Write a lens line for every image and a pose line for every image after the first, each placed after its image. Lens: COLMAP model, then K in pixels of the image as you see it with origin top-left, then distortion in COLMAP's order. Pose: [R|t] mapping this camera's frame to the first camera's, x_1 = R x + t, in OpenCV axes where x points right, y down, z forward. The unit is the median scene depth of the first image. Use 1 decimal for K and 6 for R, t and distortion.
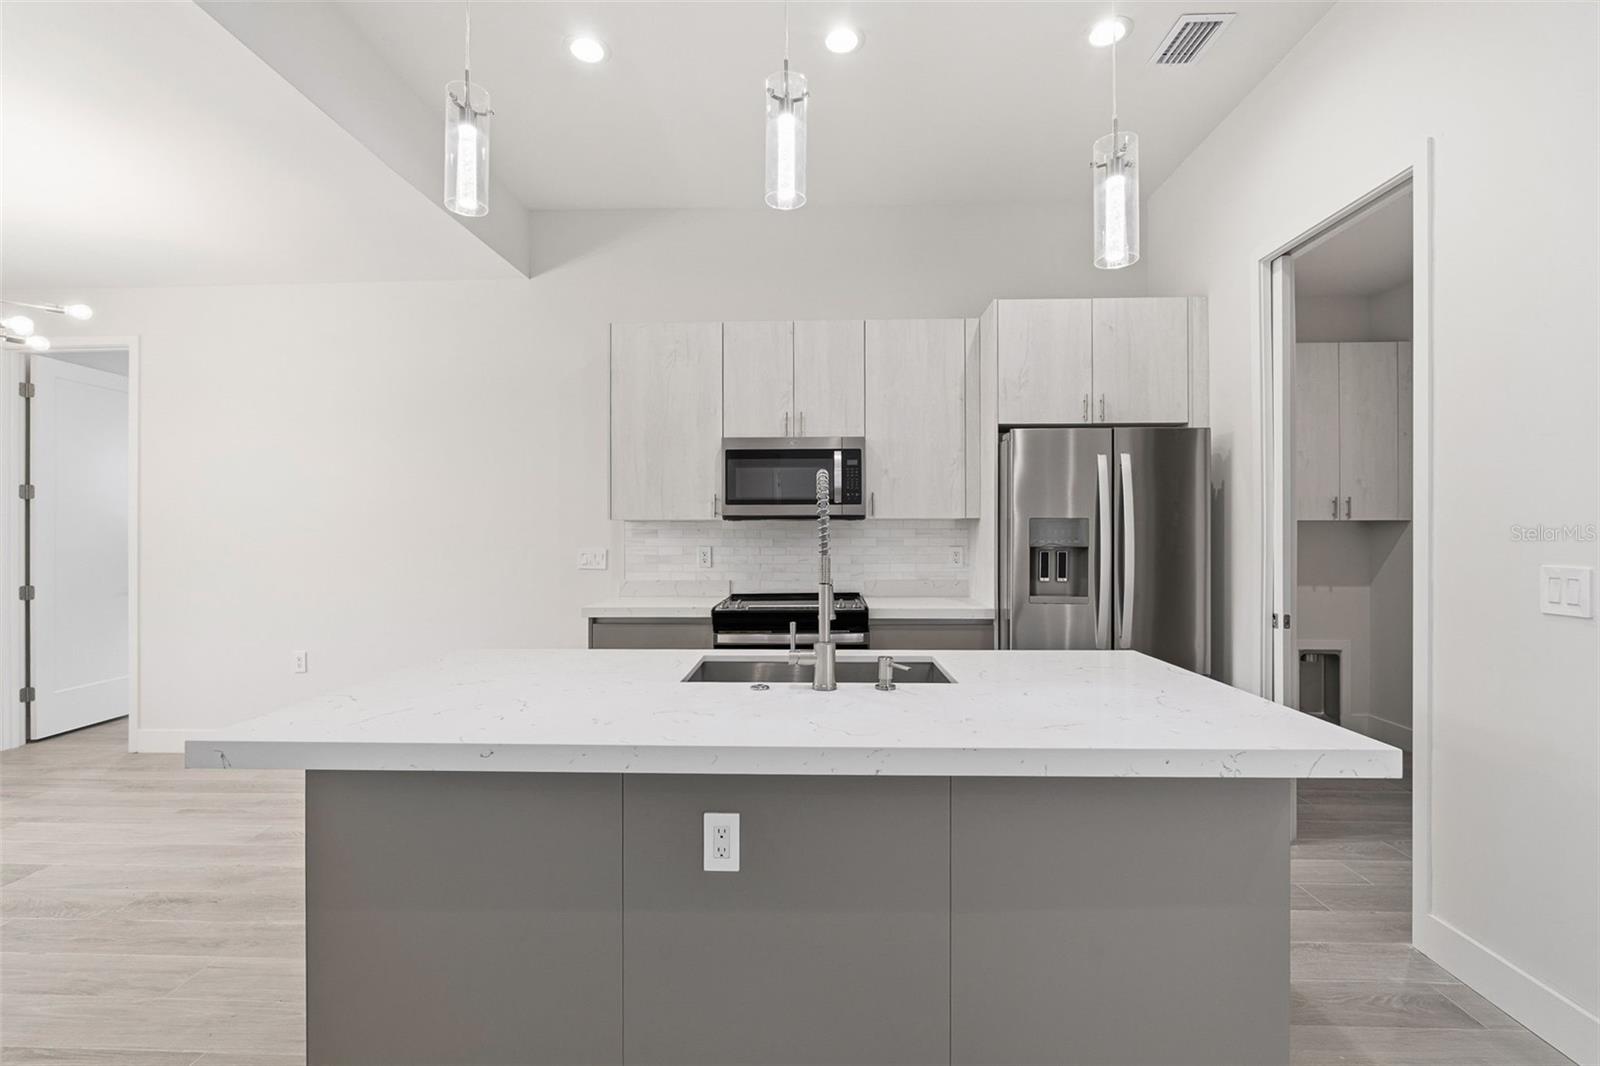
lens RADIAL K [[714.4, 0, 795.9], [0, 714.4, 530.2], [0, 0, 1]] dist [-0.002954, -0.000227]
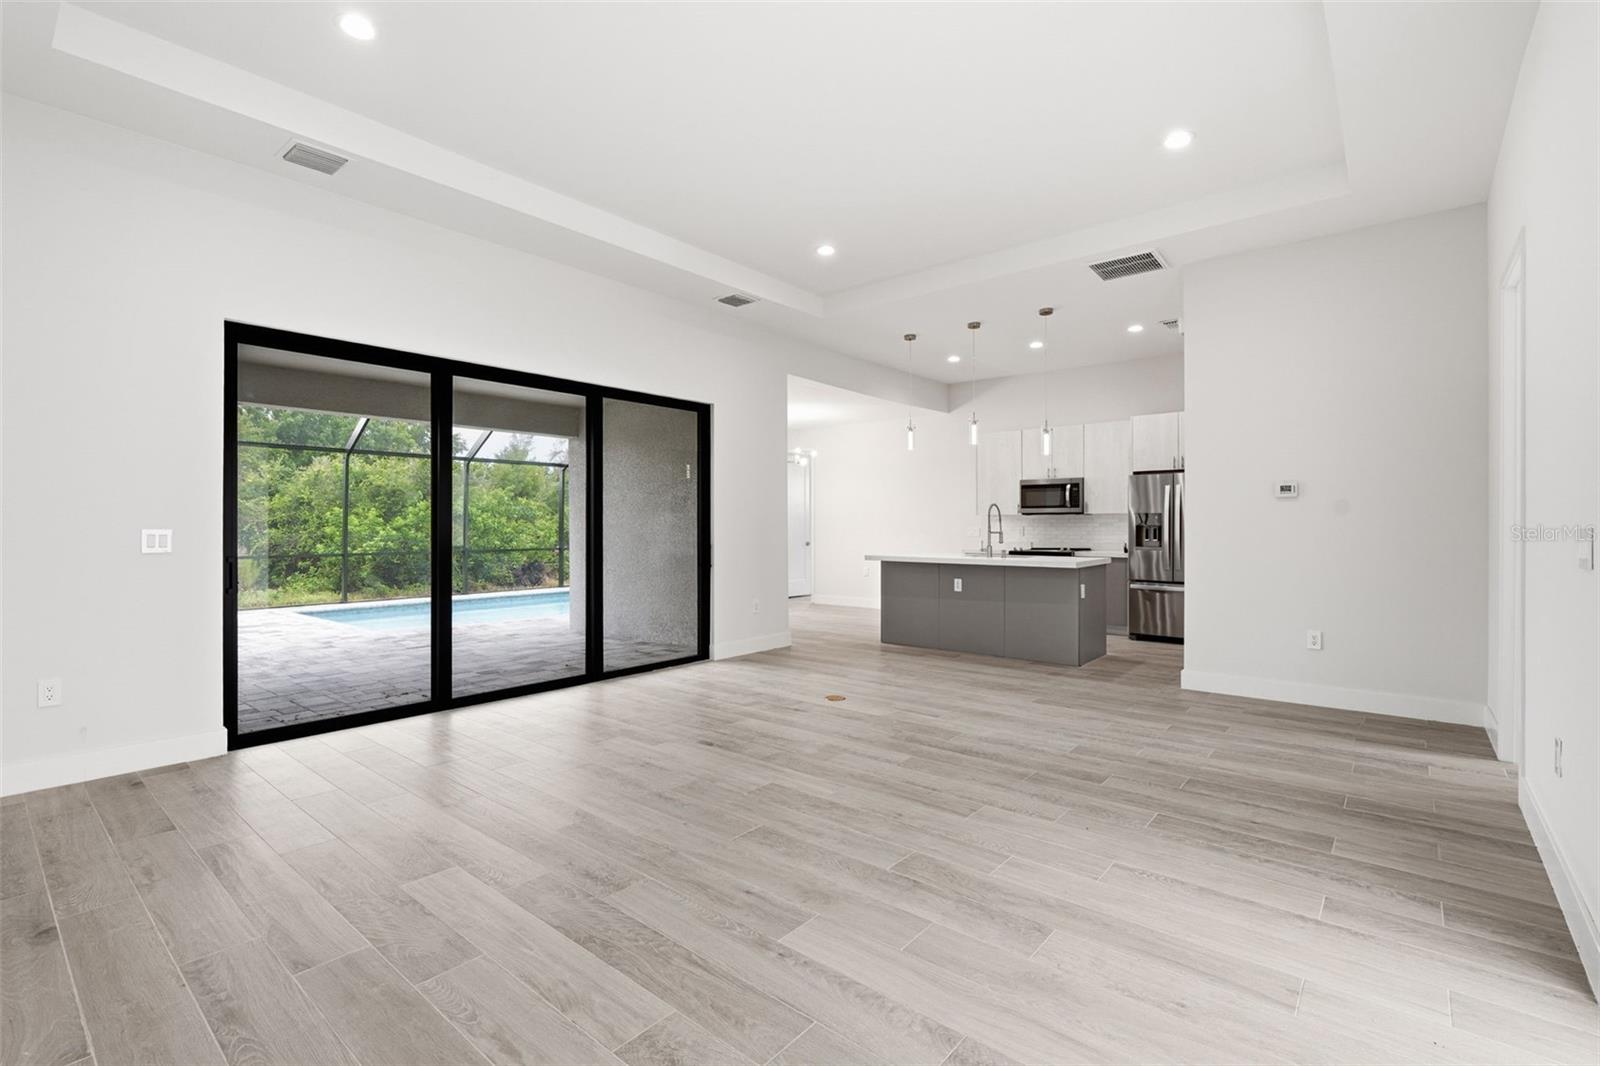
lens RADIAL K [[724.3, 0, 797.9], [0, 724.3, 525.2], [0, 0, 1]] dist [-0.006515, 0.000243]
pose [[0.790112, 0.000503, -0.612962, 0.774249], [0.000495, 0.999999, 0.001459, 0.015718], [0.612962, -0.001456, 0.790111, -1.327189]]
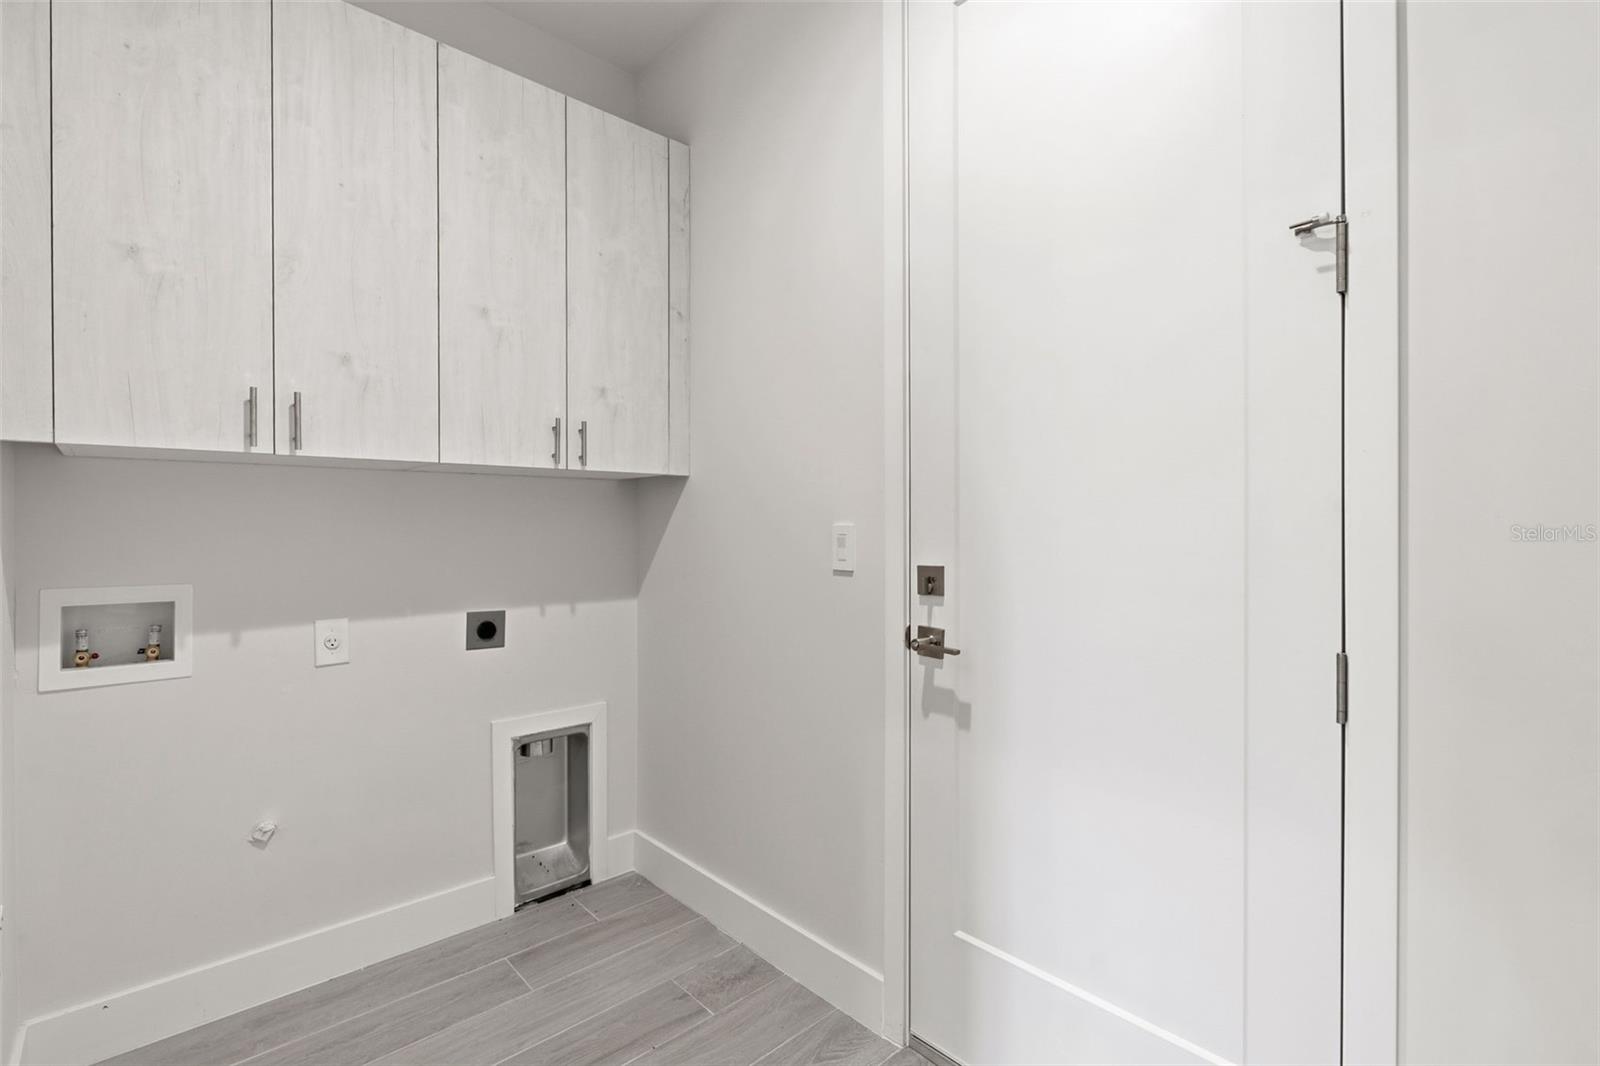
lens RADIAL K [[724.3, 0, 797.9], [0, 724.3, 525.2], [0, 0, 1]] dist [-0.006515, 0.000243]
pose [[0.712137, -0.002270, 0.702037, 0.591642], [-0.000737, 0.999992, 0.003981, 0.023433], [-0.702041, -0.003353, 0.712129, 0.608521]]
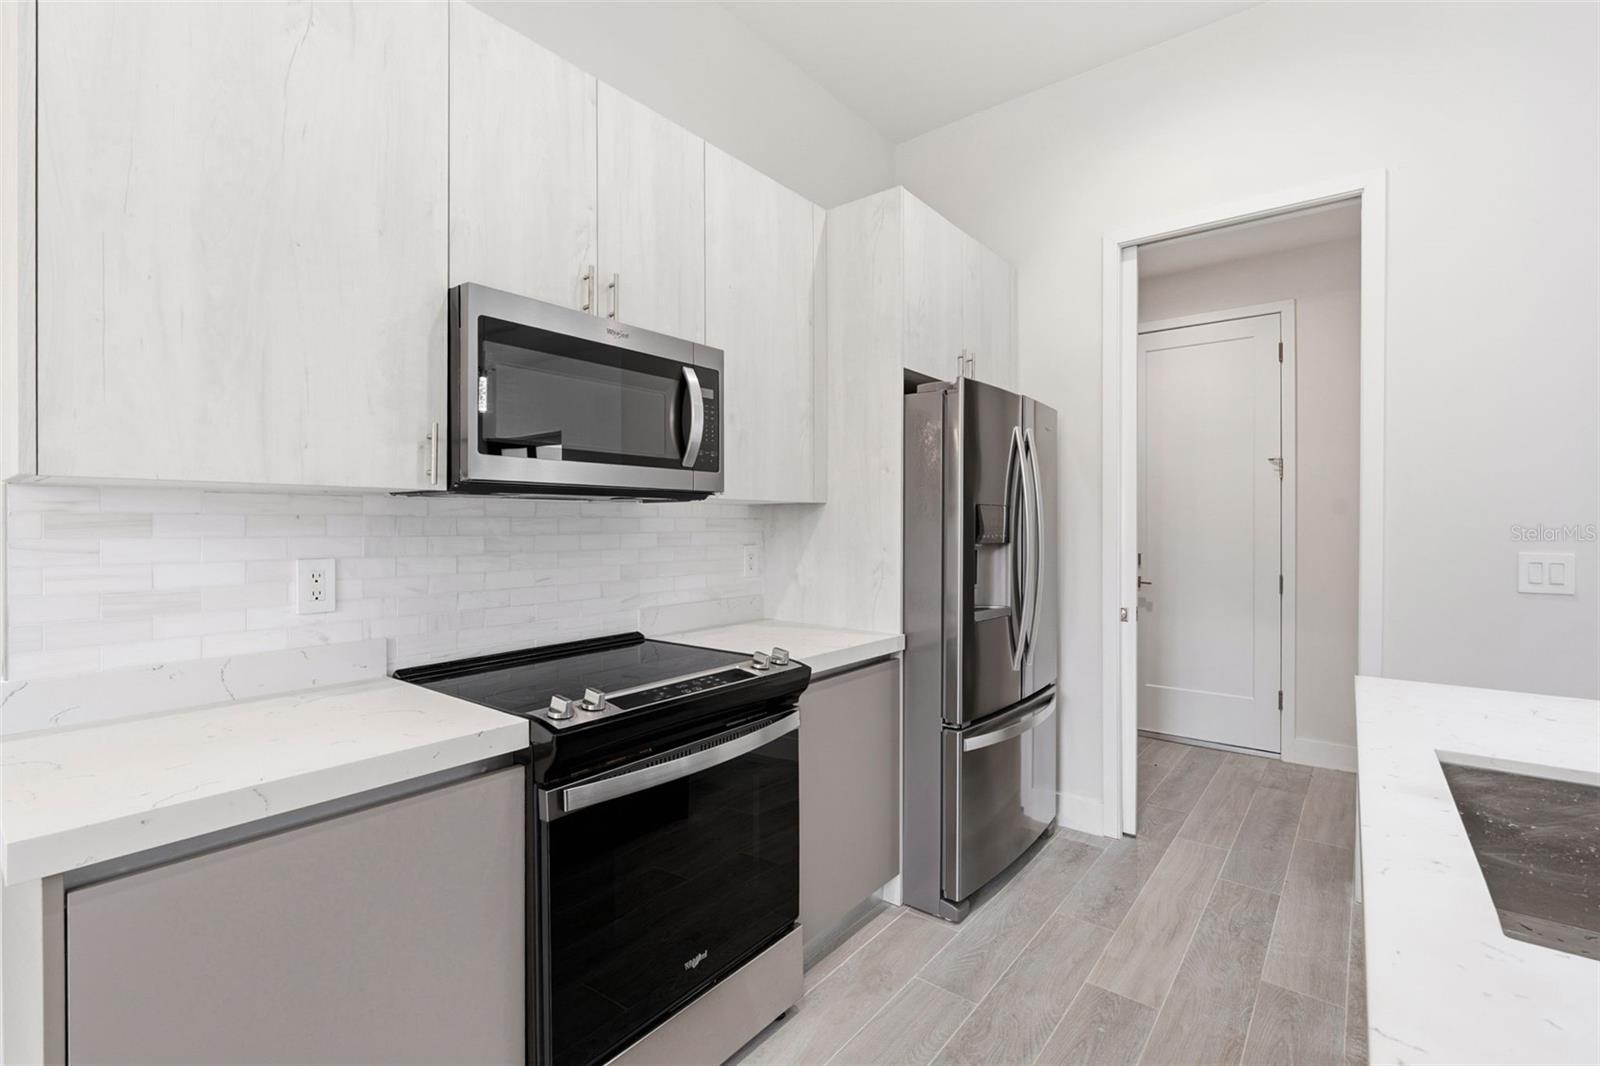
lens RADIAL K [[718.1, 0, 796.2], [0, 718.1, 526.7], [0, 0, 1]] dist [-0.003880, 0.000401]
pose [[0.591749, -0.000580, 0.806122, -0.311353], [-0.004388, 0.999983, 0.003940, 0.002985], [-0.806111, -0.005869, 0.591736, 0.611949]]
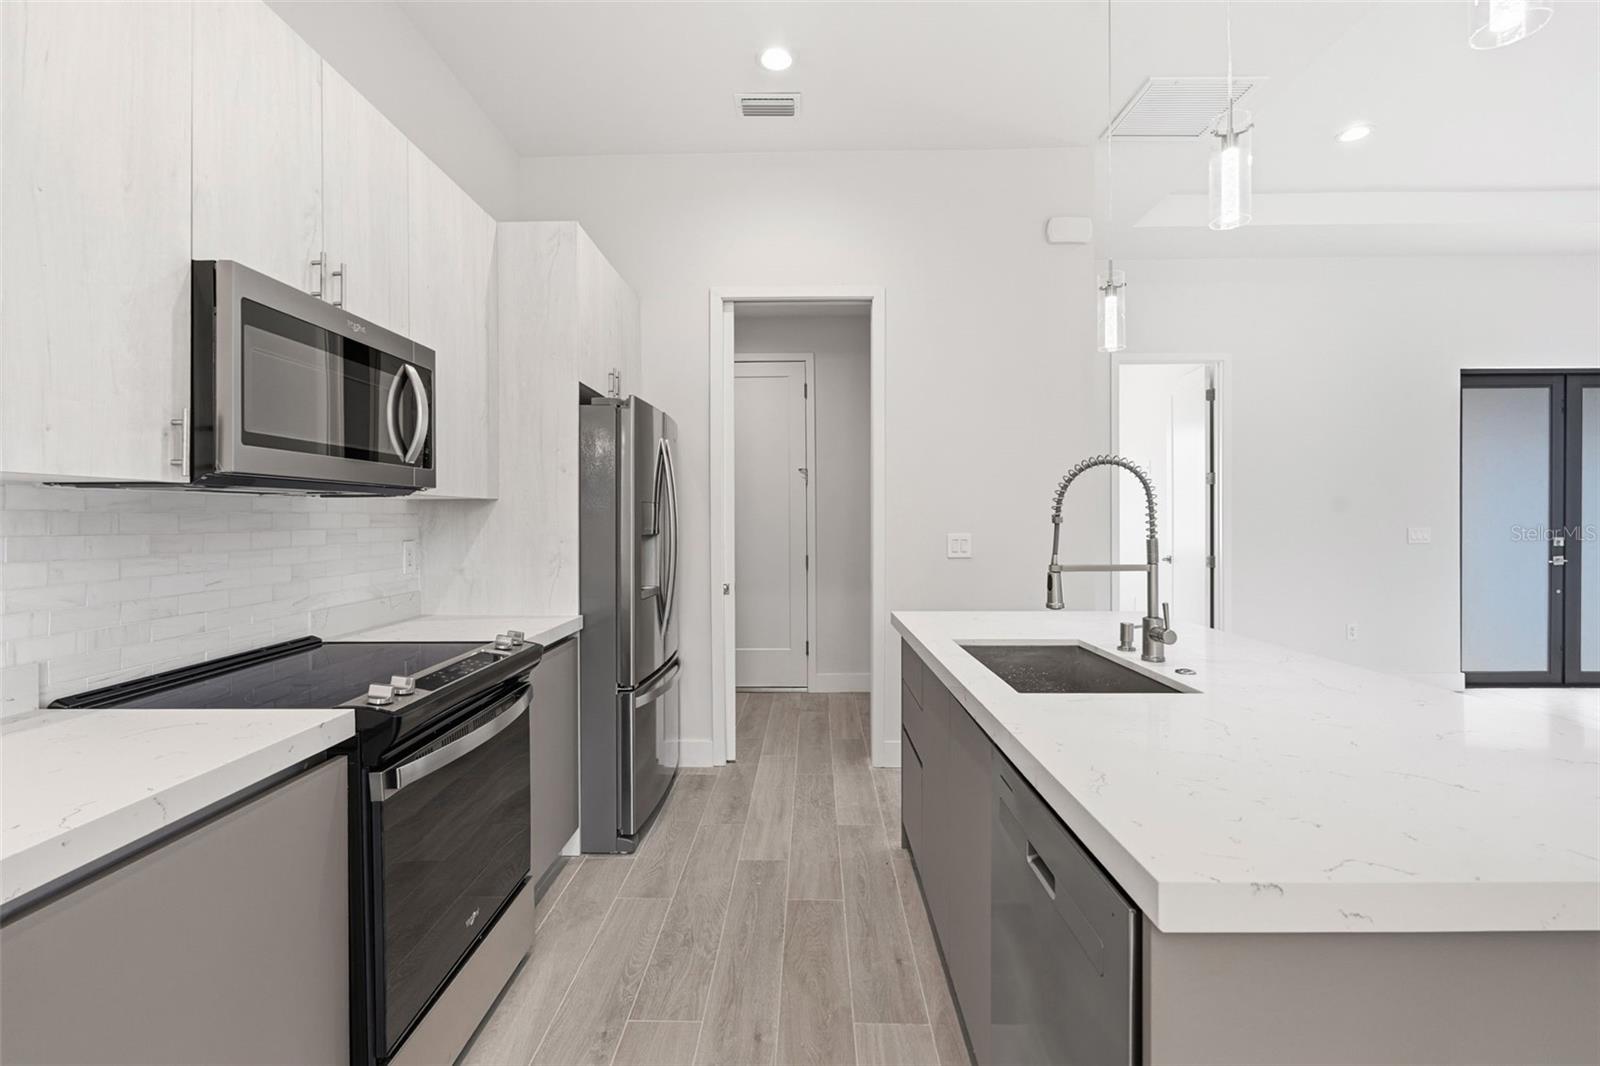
lens RADIAL K [[720.3, 0, 796.9], [0, 720.3, 518.9], [0, 0, 1]] dist [-0.003820, 0.000385]
pose [[-0.020173, 0.001531, 0.999795, -0.472631], [0.000982, 0.999998, -0.001512, 0.004226], [-0.999796, 0.000952, -0.020175, 0.707646]]
